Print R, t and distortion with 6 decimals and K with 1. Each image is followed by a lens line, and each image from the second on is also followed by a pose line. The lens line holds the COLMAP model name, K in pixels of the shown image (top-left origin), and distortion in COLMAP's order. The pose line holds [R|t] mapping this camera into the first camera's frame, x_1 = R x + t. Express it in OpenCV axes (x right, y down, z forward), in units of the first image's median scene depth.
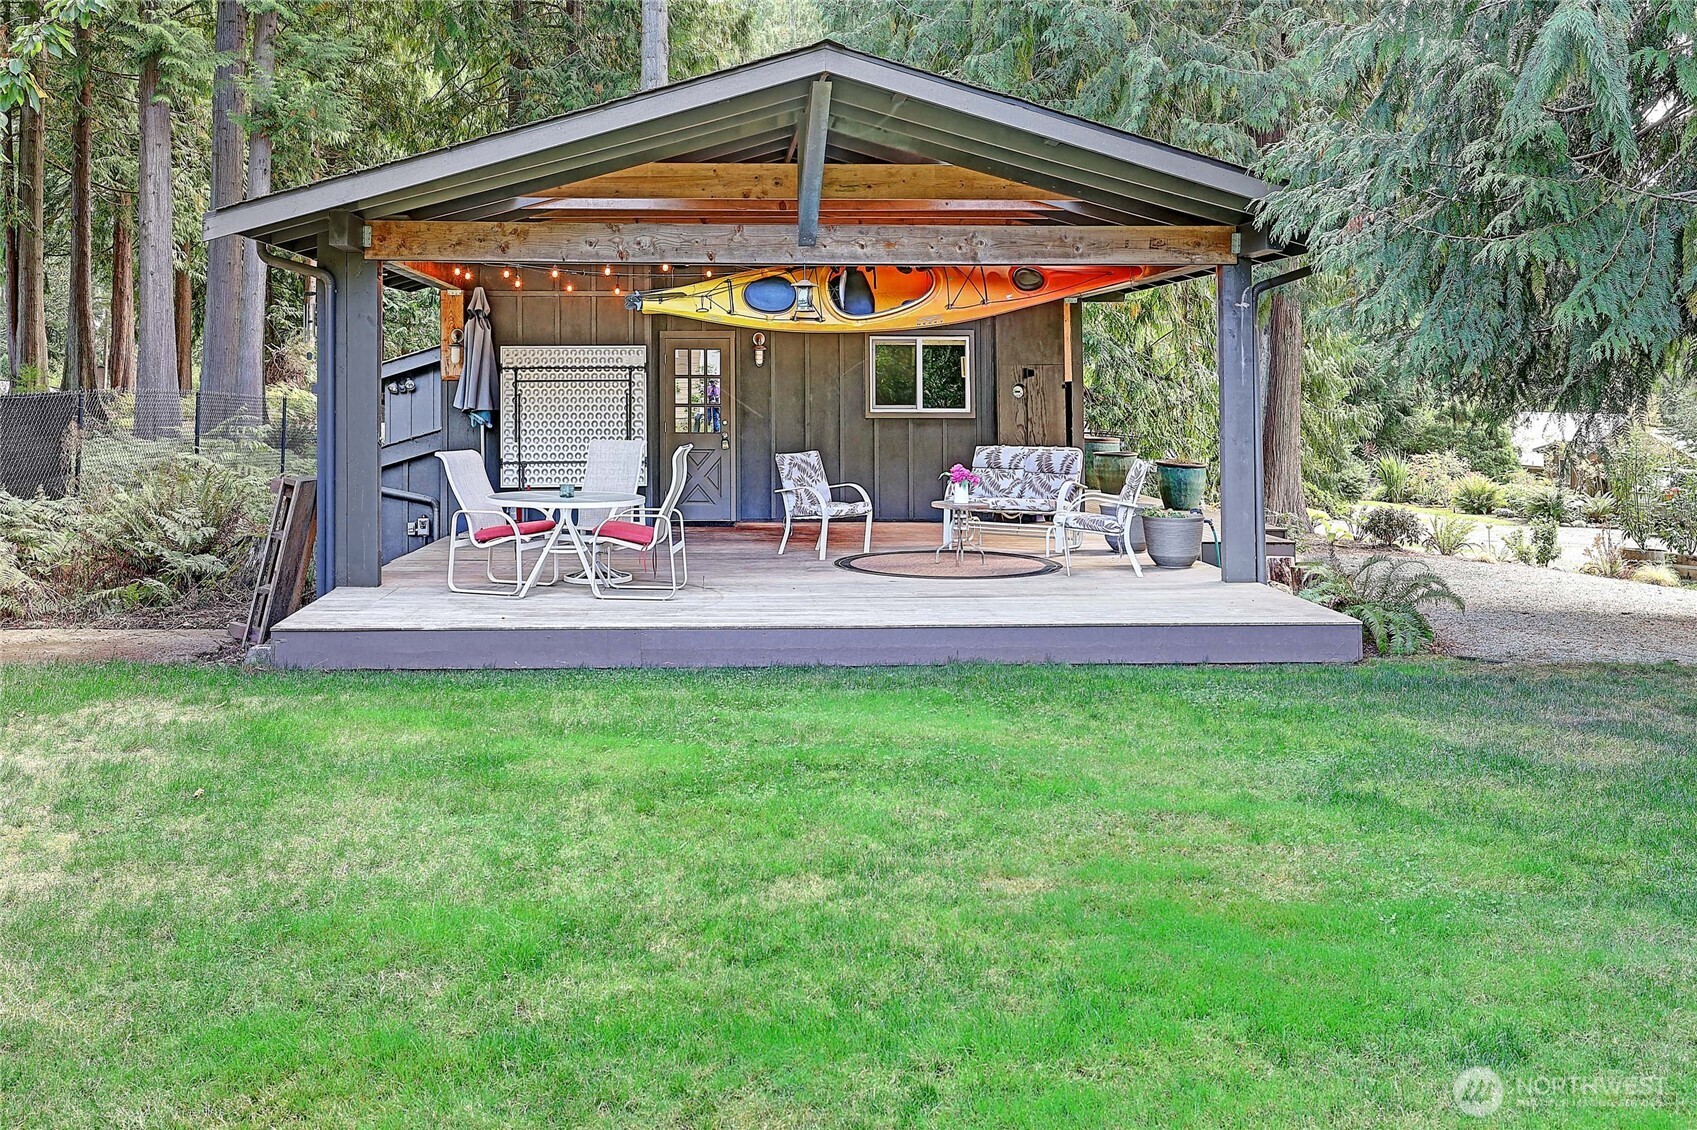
lens RADIAL K [[2763.2, 0, 848.5], [0, 2763.2, 565.0], [0, 0, 1]] dist [0.014255, 0.000967]
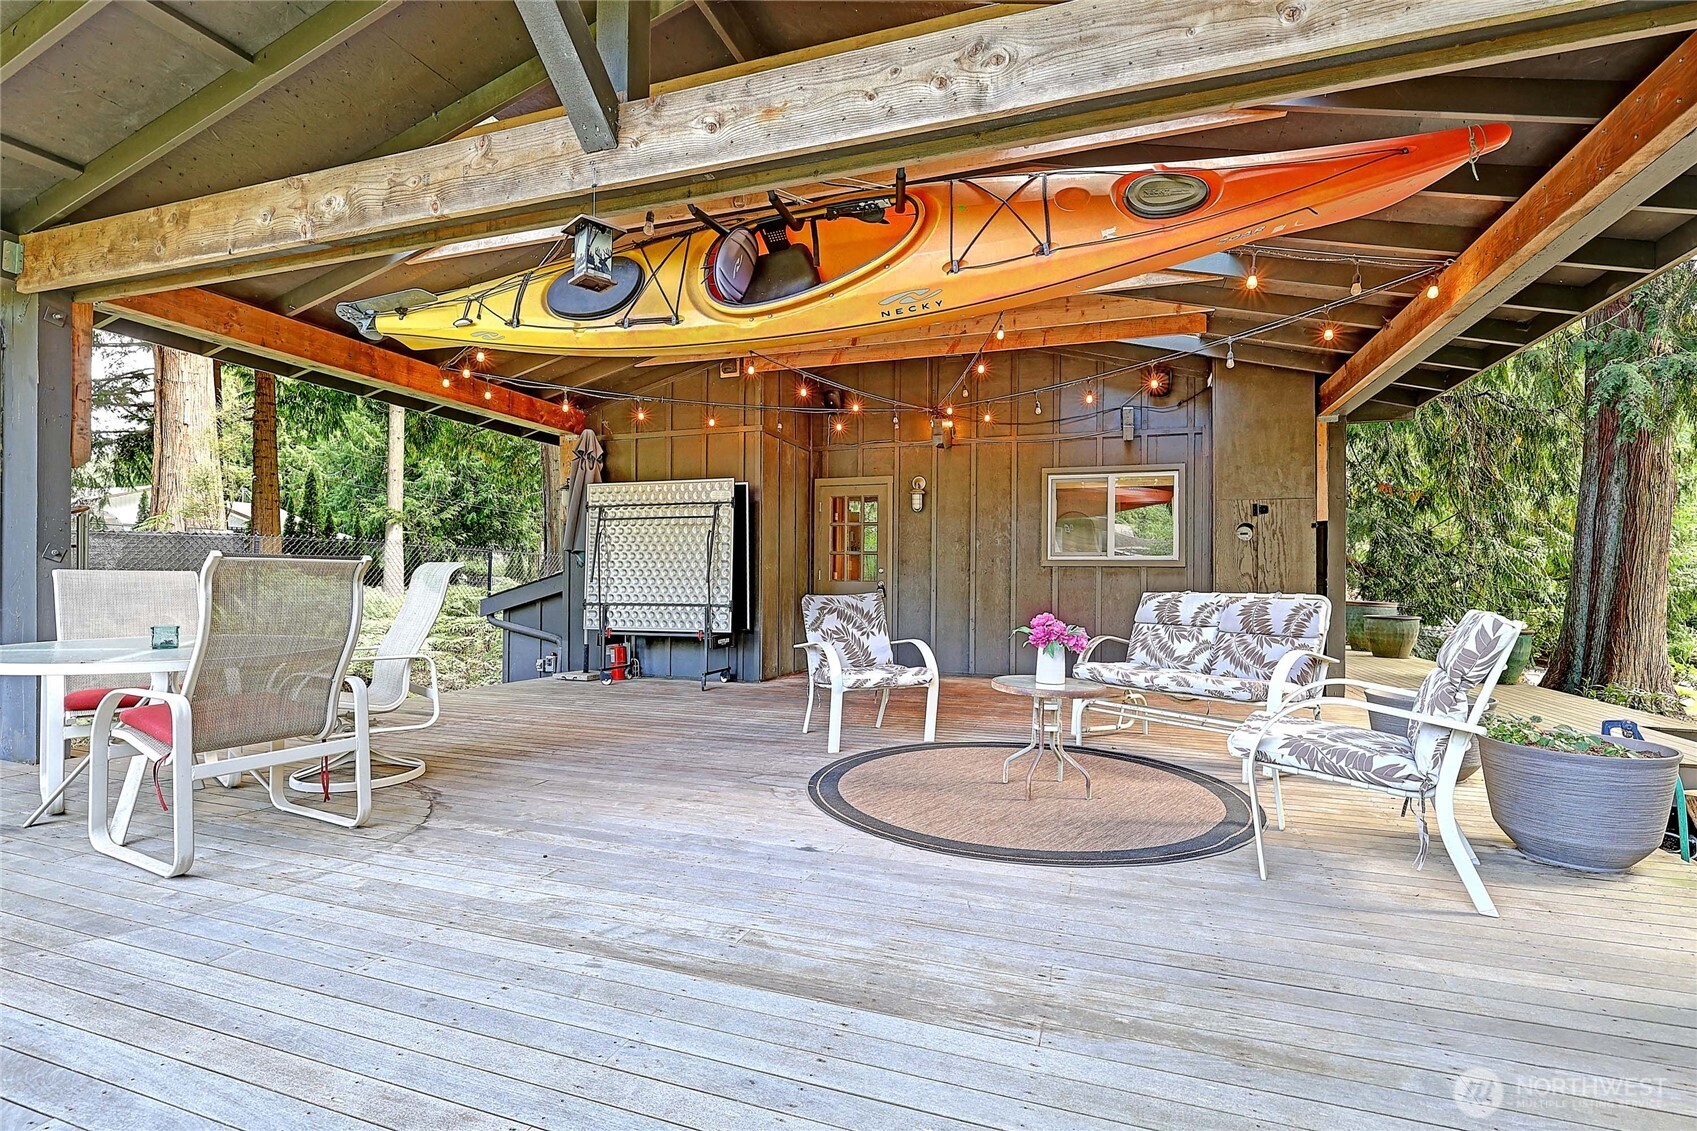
lens RADIAL K [[660.2, 0, 845.7], [0, 660.2, 618.8], [0, 0, 1]] dist [-0.001552, -0.000013]
pose [[0.831989, 0.023368, -0.554300, 0.076682], [-0.046325, 0.998550, -0.027435, -0.028385], [0.552855, 0.048503, 0.831865, 0.824055]]
